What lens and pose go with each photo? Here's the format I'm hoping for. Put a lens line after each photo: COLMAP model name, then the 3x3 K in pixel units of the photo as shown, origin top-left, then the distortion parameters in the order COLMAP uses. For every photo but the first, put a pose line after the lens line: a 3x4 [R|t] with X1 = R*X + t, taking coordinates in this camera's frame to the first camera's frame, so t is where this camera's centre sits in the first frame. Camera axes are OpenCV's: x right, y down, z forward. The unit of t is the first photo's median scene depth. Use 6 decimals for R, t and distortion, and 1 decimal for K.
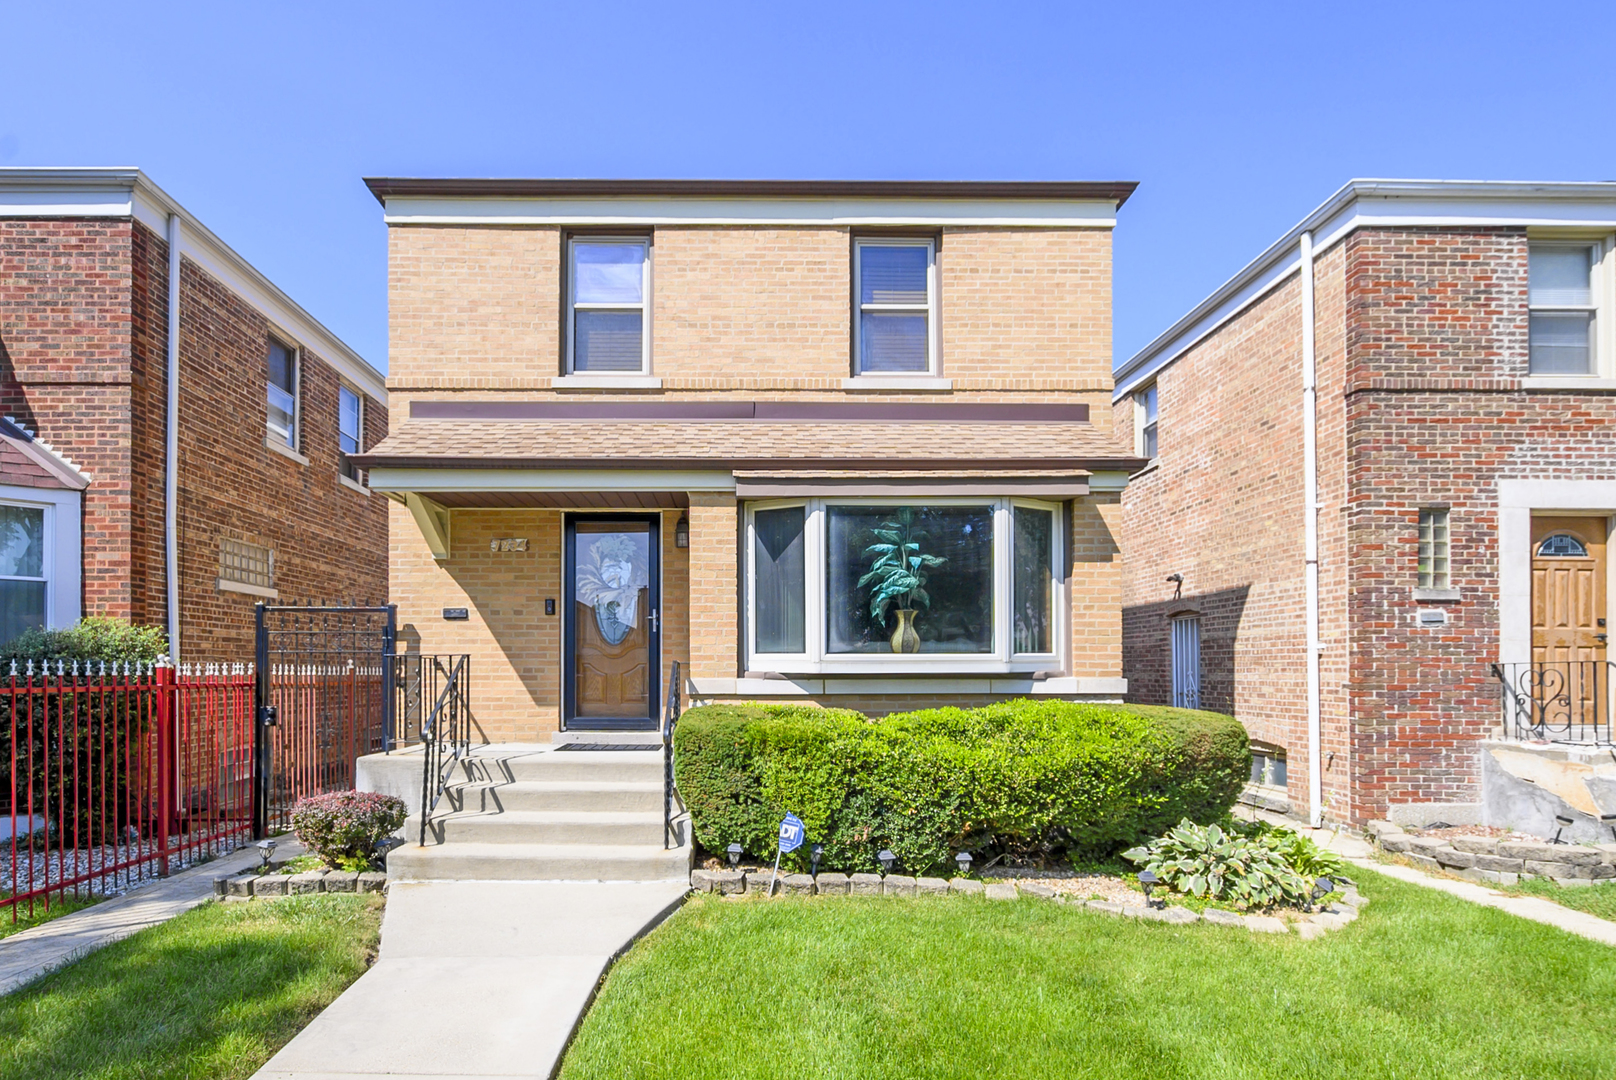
lens RADIAL K [[846.9, 0, 807.8], [0, 846.9, 492.8], [0, 0, 1]] dist [0.001137, -0.000634]
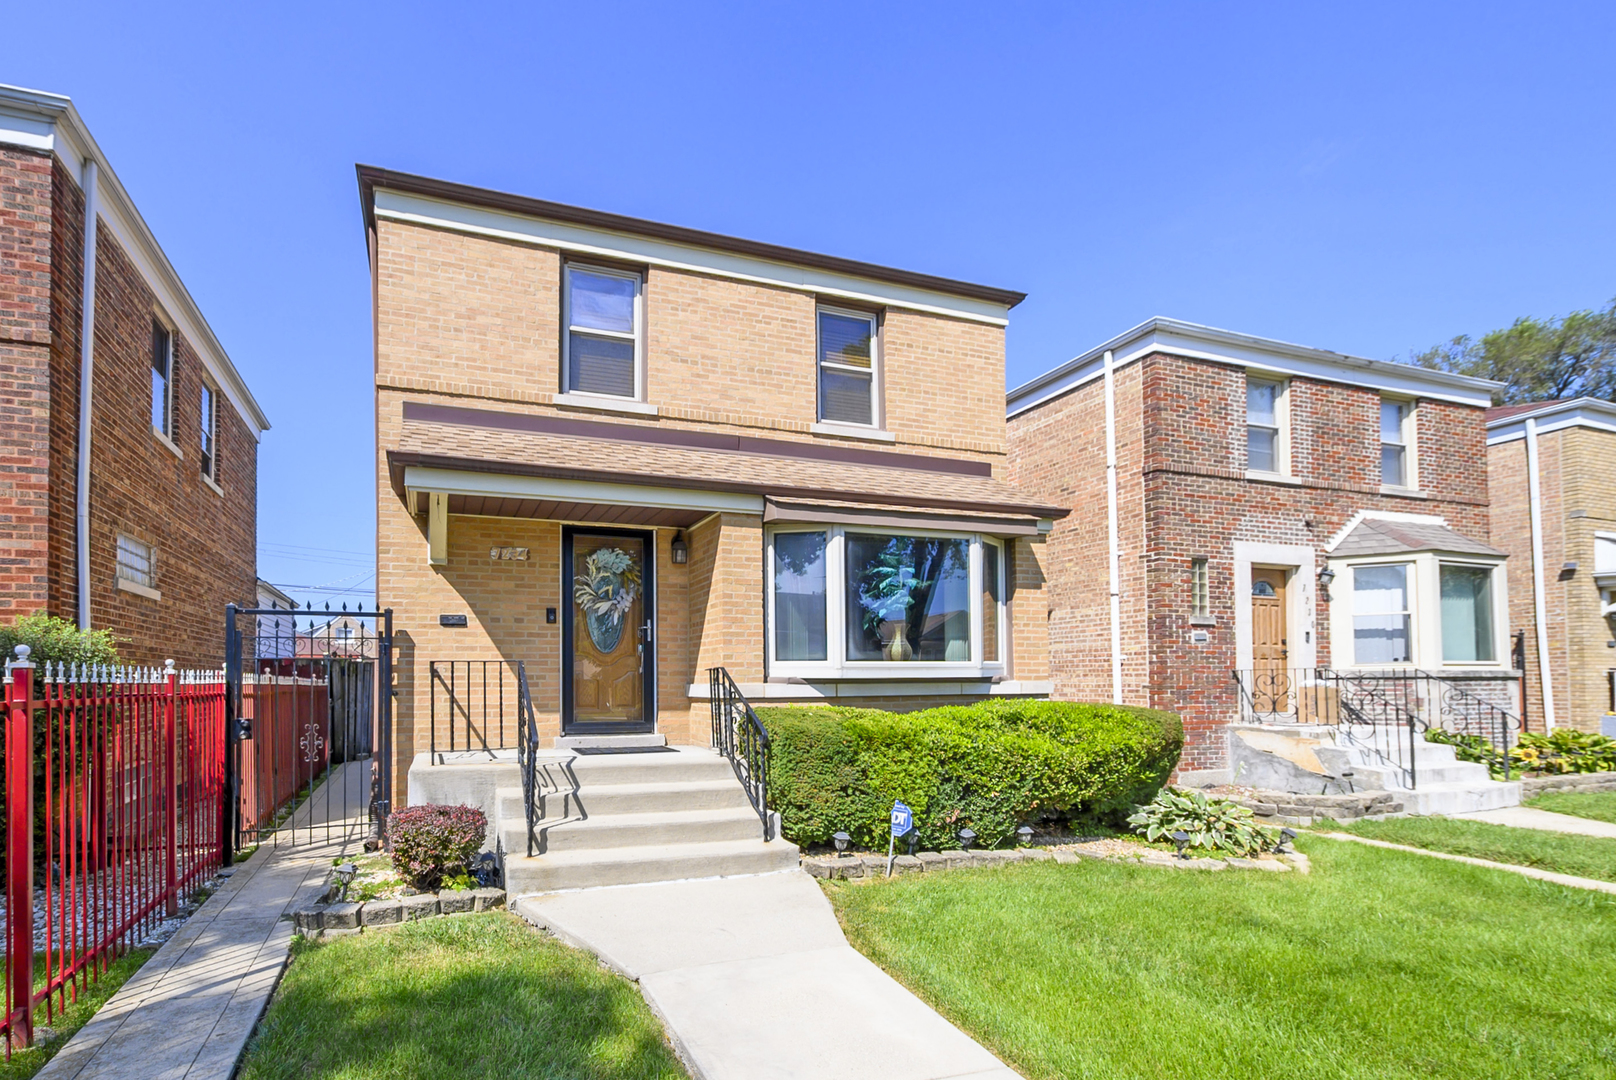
lens RADIAL K [[712.9, 0, 819.3], [0, 712.9, 525.9], [0, 0, 1]] dist [0.002296, -0.000762]
pose [[0.953511, 0.058547, 0.295615, -0.240238], [-0.057266, 0.998274, -0.012998, 0.017499], [-0.295866, -0.004534, 0.955219, 0.072112]]
